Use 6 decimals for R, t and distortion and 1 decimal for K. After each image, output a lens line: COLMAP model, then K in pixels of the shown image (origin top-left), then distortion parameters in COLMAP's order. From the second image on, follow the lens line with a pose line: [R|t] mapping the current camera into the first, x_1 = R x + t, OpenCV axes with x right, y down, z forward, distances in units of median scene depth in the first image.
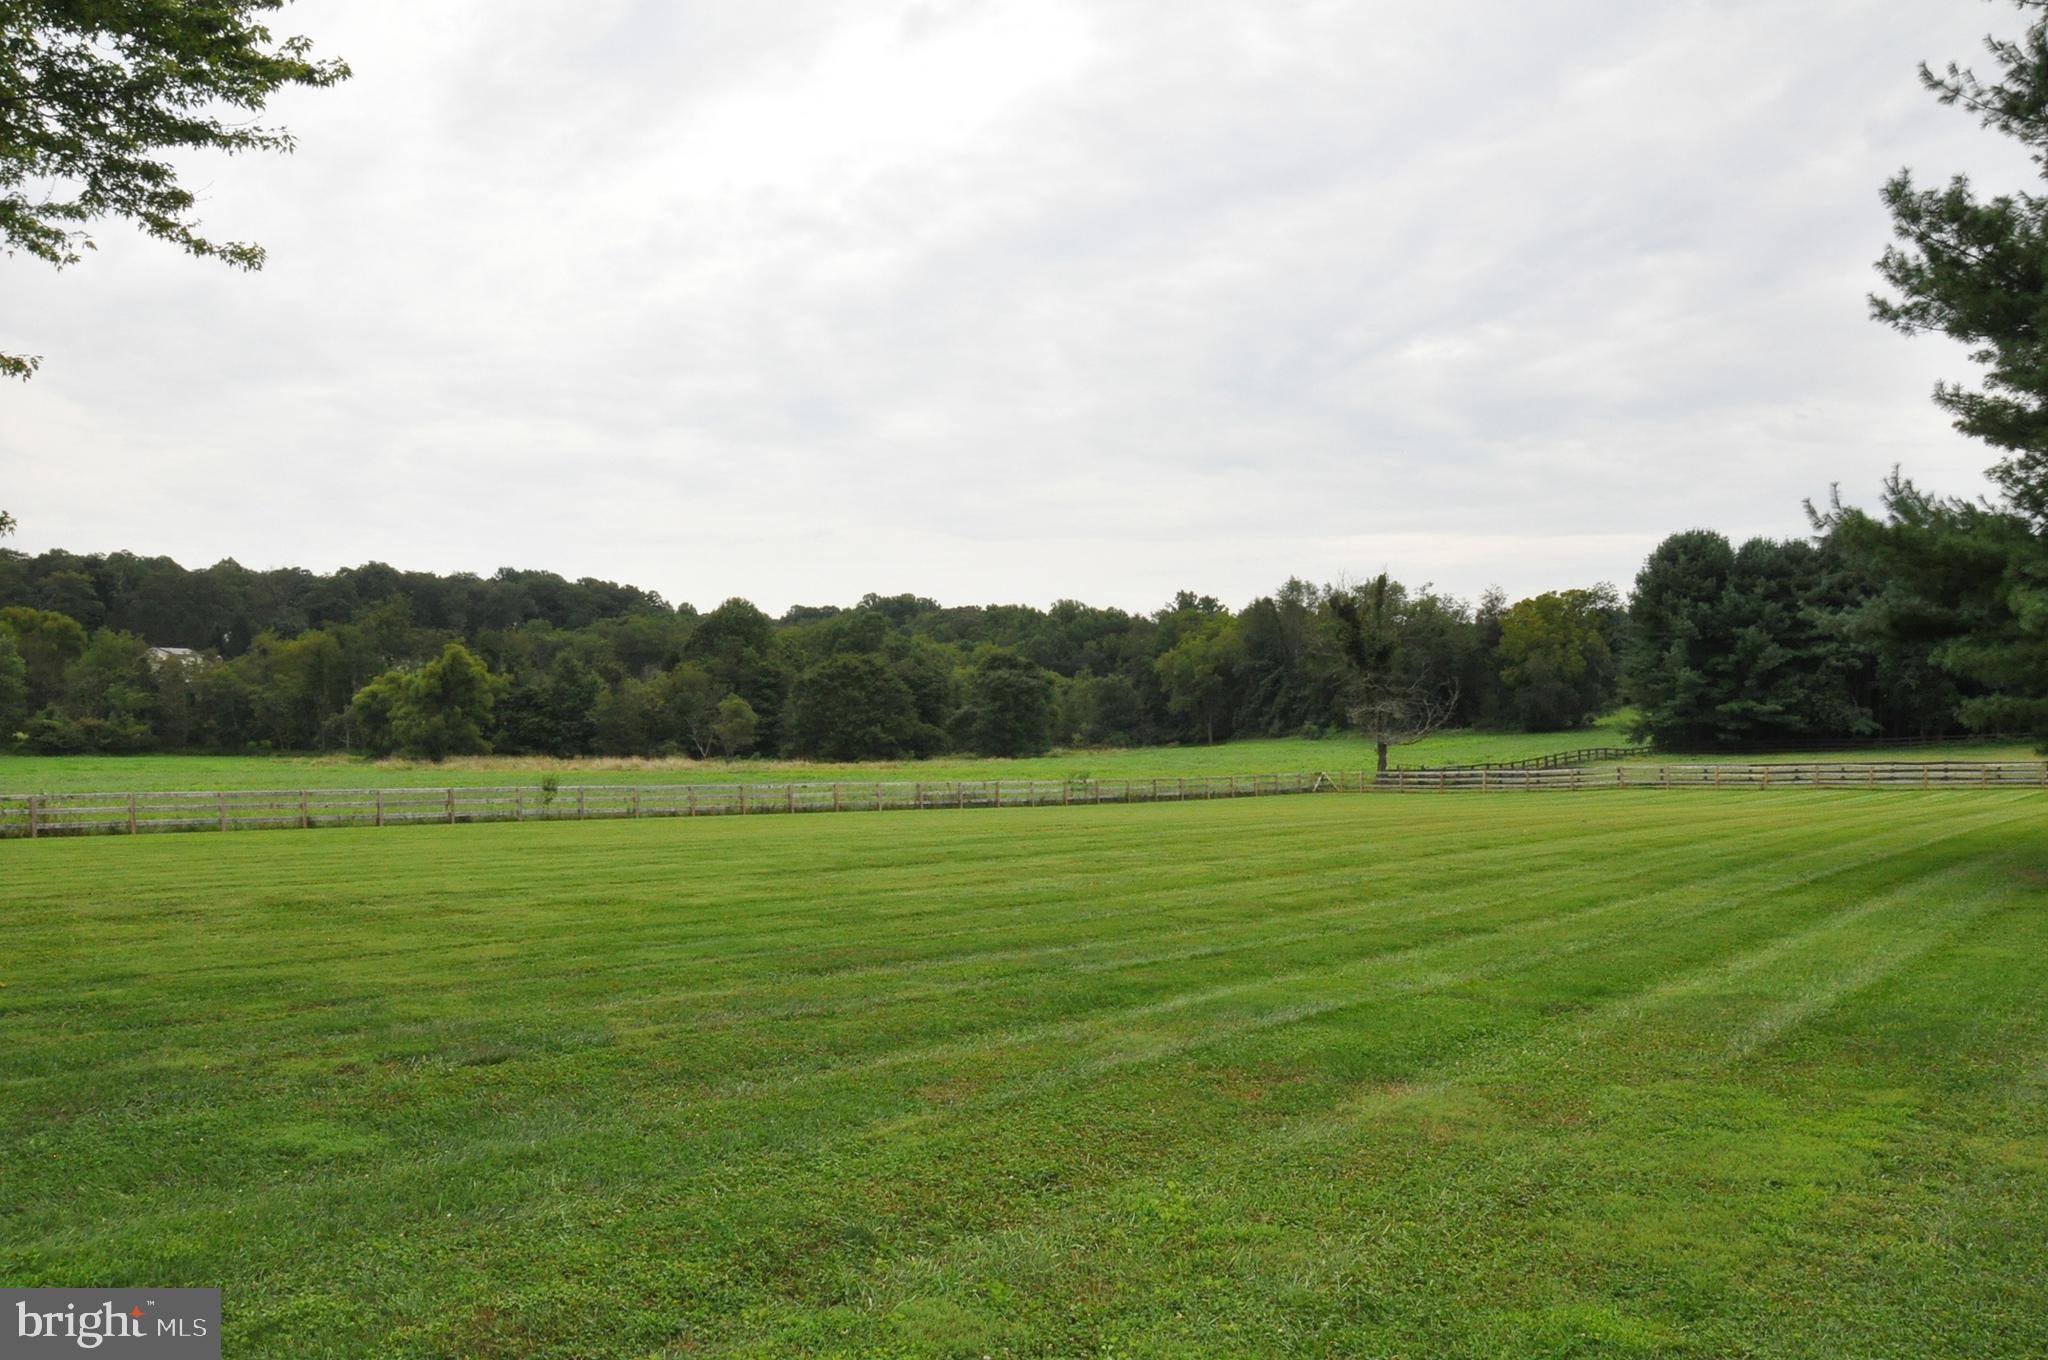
lens RADIAL K [[1603.3, 0, 1065.1], [0, 1603.3, 716.1], [0, 0, 1]] dist [-0.150015, 0.111900]
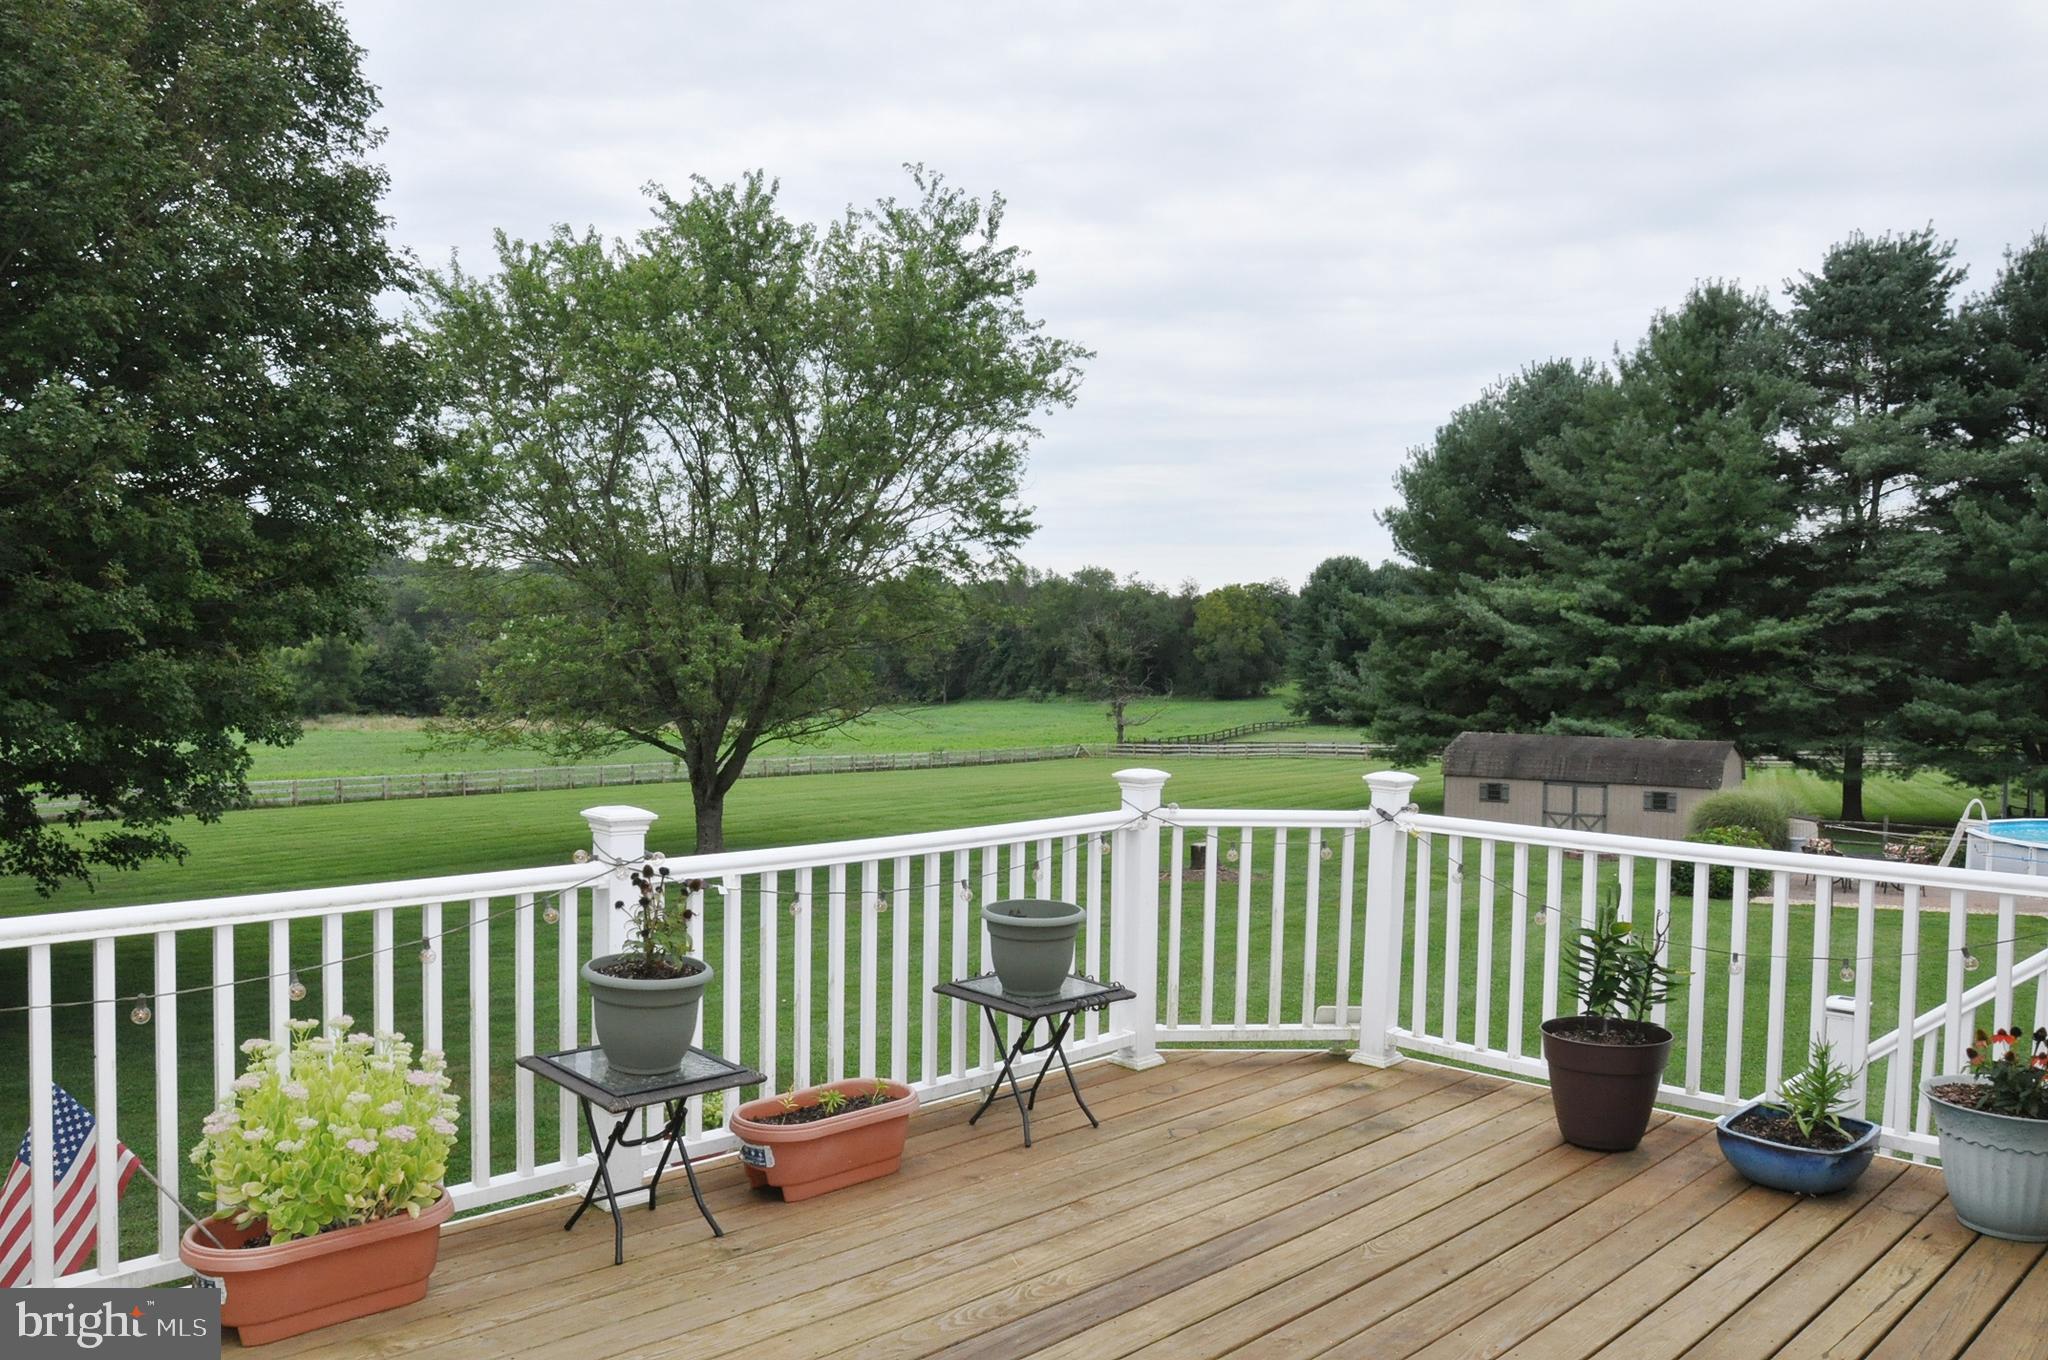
lens RADIAL K [[1603.3, 0, 1018.3], [0, 1603.3, 703.6], [0, 0, 1]] dist [-0.150015, 0.111900]
pose [[0.986601, 0.008080, 0.162950, -0.059306], [-0.012528, 0.999576, 0.026290, -0.017448], [-0.162669, -0.027979, 0.986284, -0.193472]]
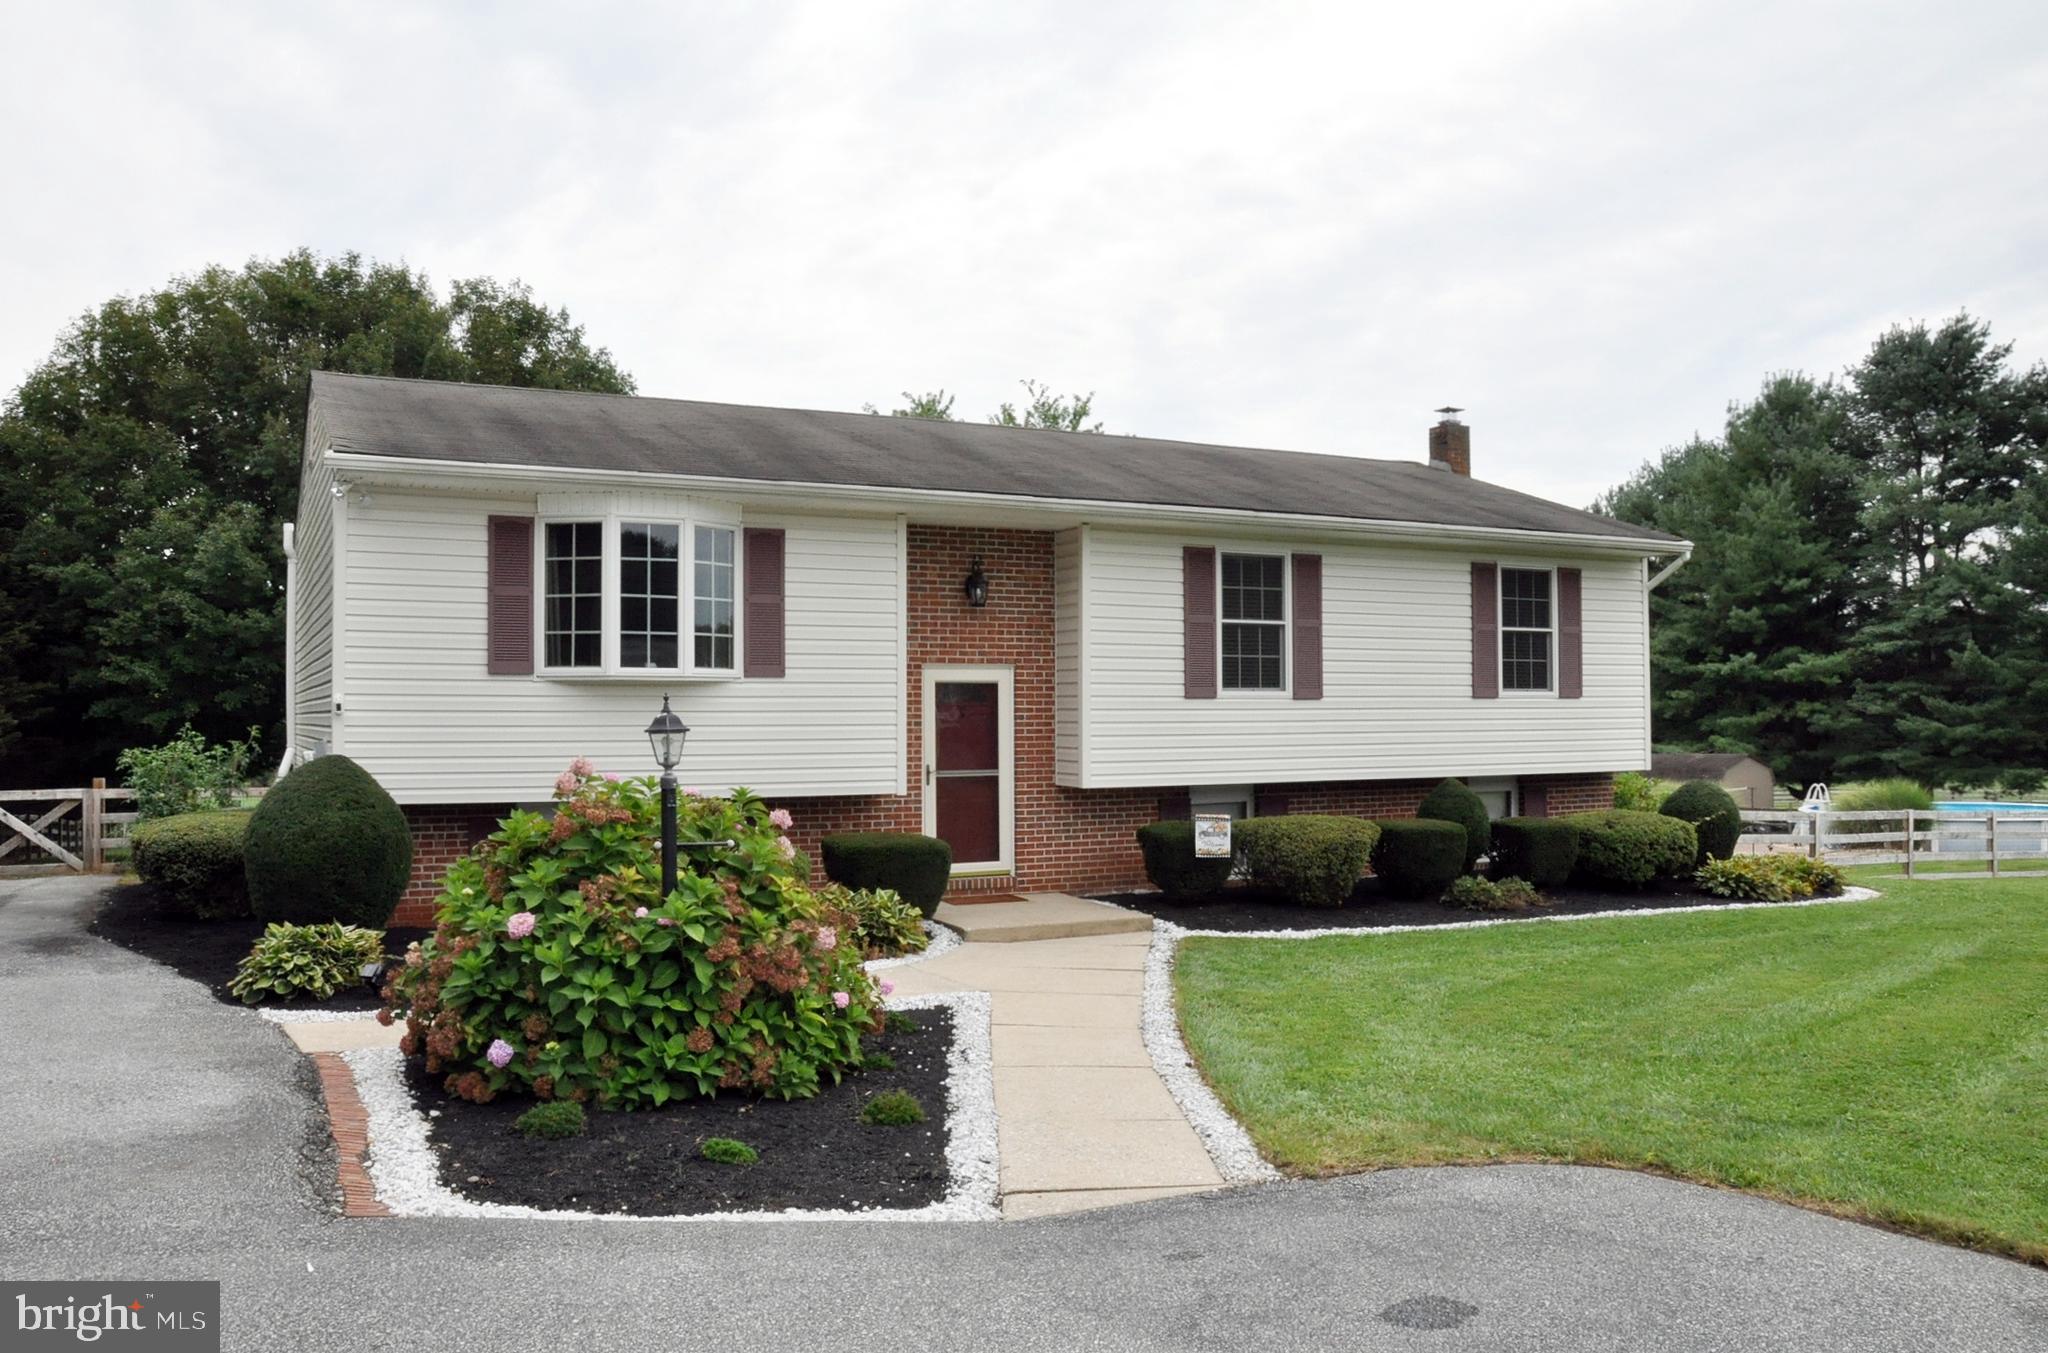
lens RADIAL K [[1603.3, 0, 1022.3], [0, 1603.3, 680.9], [0, 0, 1]] dist [-0.150015, 0.111900]
pose [[0.981485, -0.007643, -0.191385, 0.006486], [0.000906, 0.999378, -0.035264, -0.010647], [0.191535, 0.034437, 0.980881, -0.284831]]
